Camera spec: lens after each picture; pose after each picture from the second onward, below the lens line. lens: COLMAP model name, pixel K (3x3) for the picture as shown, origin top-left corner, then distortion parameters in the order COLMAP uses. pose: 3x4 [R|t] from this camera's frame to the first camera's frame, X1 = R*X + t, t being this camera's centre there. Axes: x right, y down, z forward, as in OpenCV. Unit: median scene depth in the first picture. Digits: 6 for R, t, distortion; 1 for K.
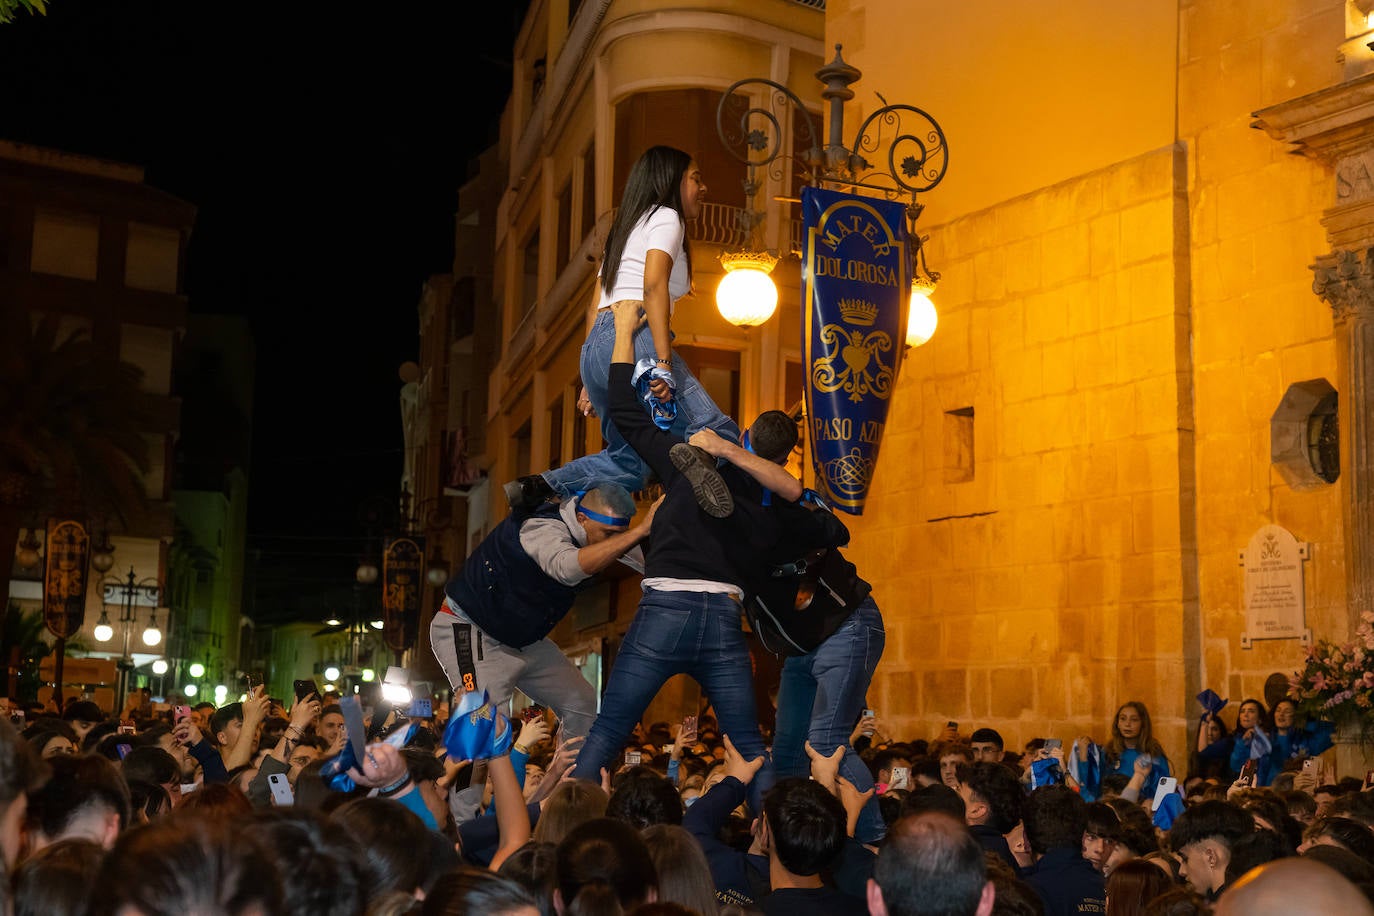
lens RADIAL K [[2295.6, 0, 718.5], [0, 2295.6, 437.8], [0, 0, 1]] dist [0.030708, 0.203220]
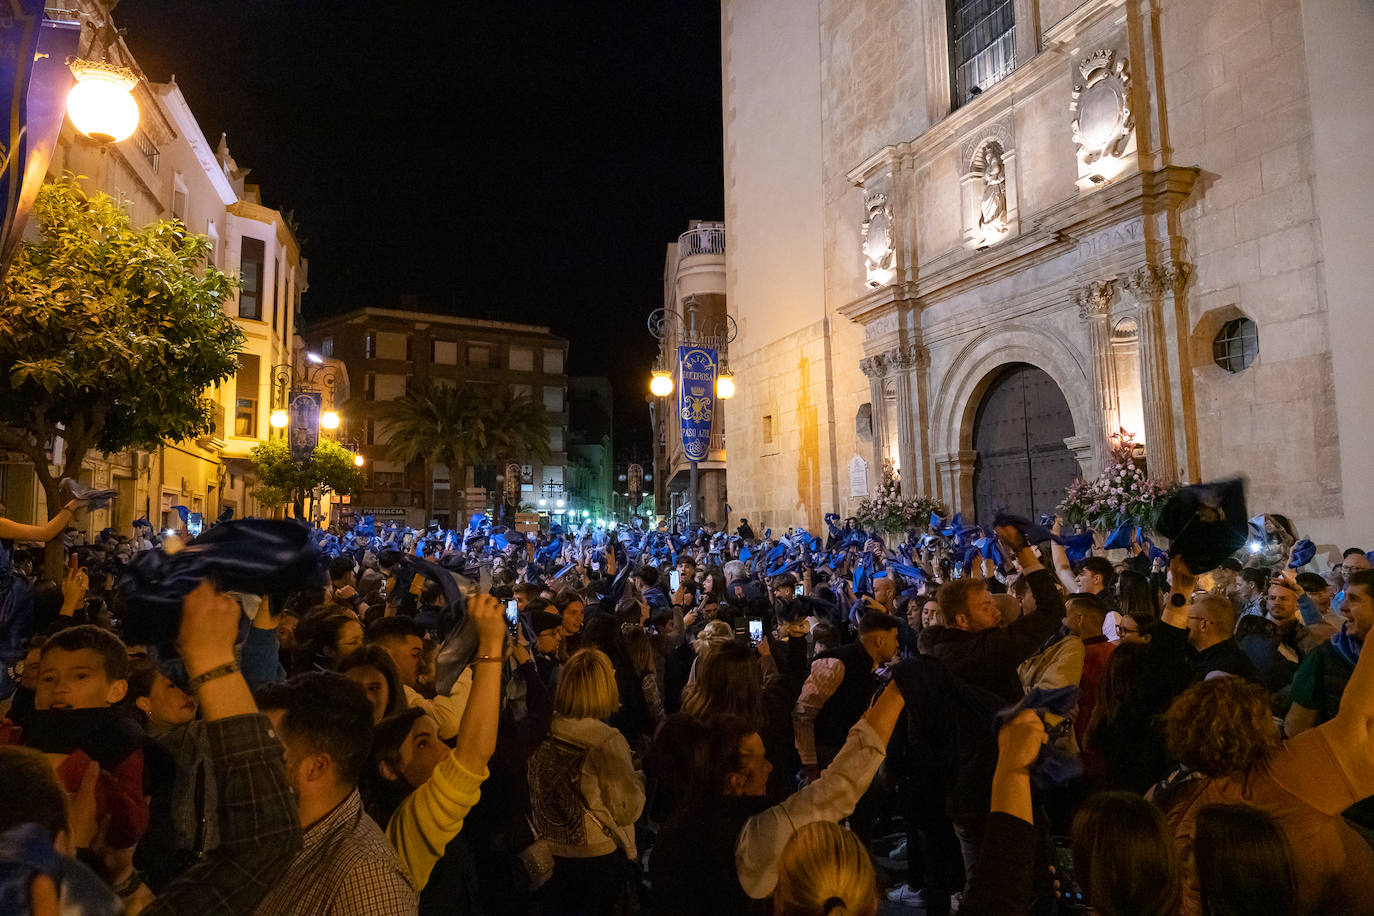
lens RADIAL K [[912.4, 0, 692.5], [0, 912.4, 452.0], [0, 0, 1]] dist [-0.037368, 0.015571]
pose [[0.989867, -0.056881, -0.130108, 0.169428], [0.062638, 0.997211, 0.040587, -0.021553], [0.127436, -0.048325, 0.990669, -0.107472]]
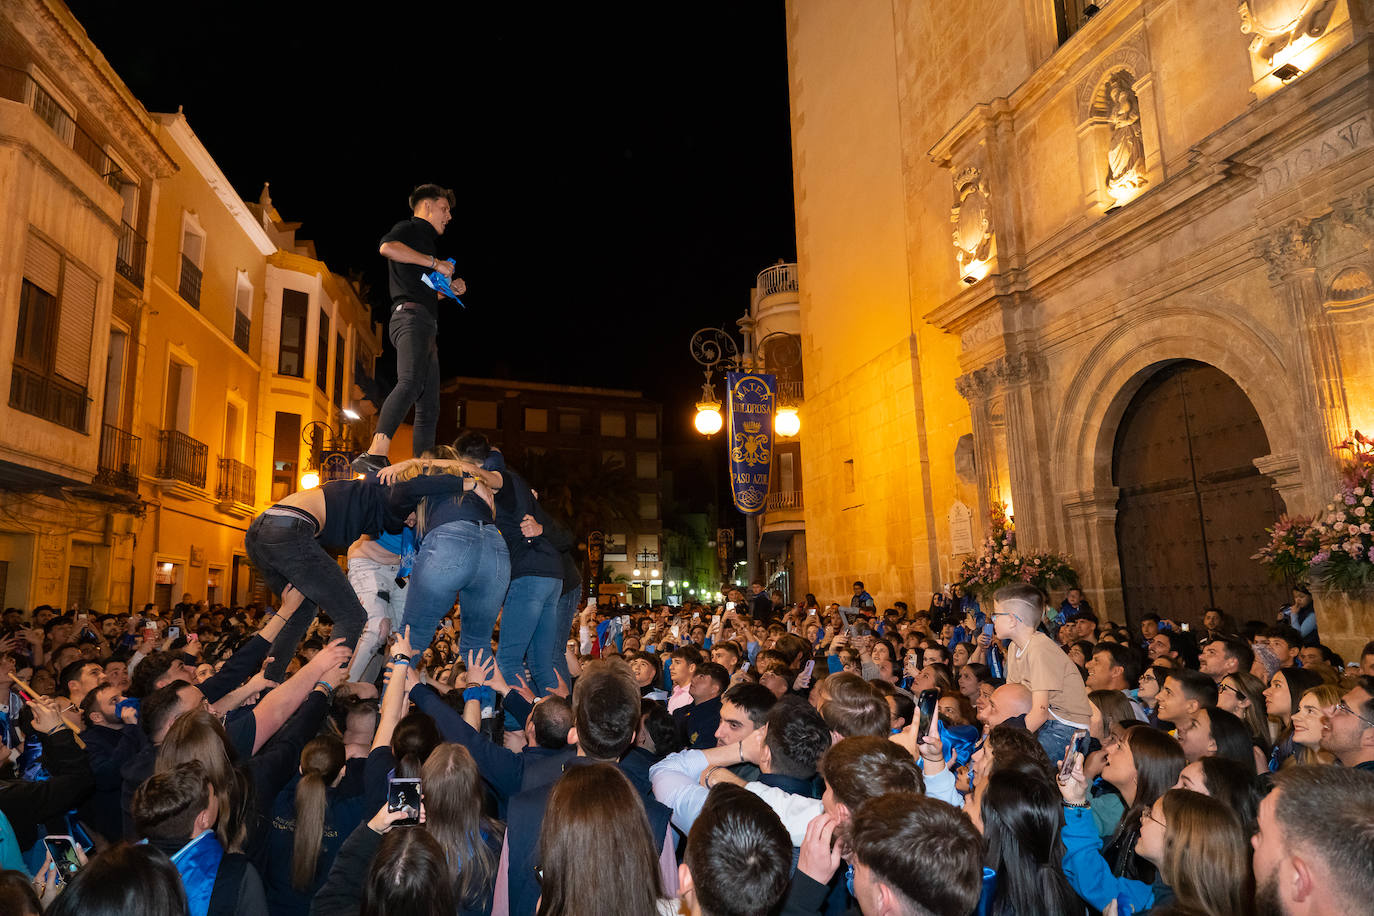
lens RADIAL K [[912.4, 0, 692.5], [0, 912.4, 452.0], [0, 0, 1]] dist [-0.037368, 0.015571]
pose [[0.965057, -0.094791, -0.244295, 0.192760], [0.086234, 0.995235, -0.045513, 0.007591], [0.247445, 0.022856, 0.968632, 0.089720]]
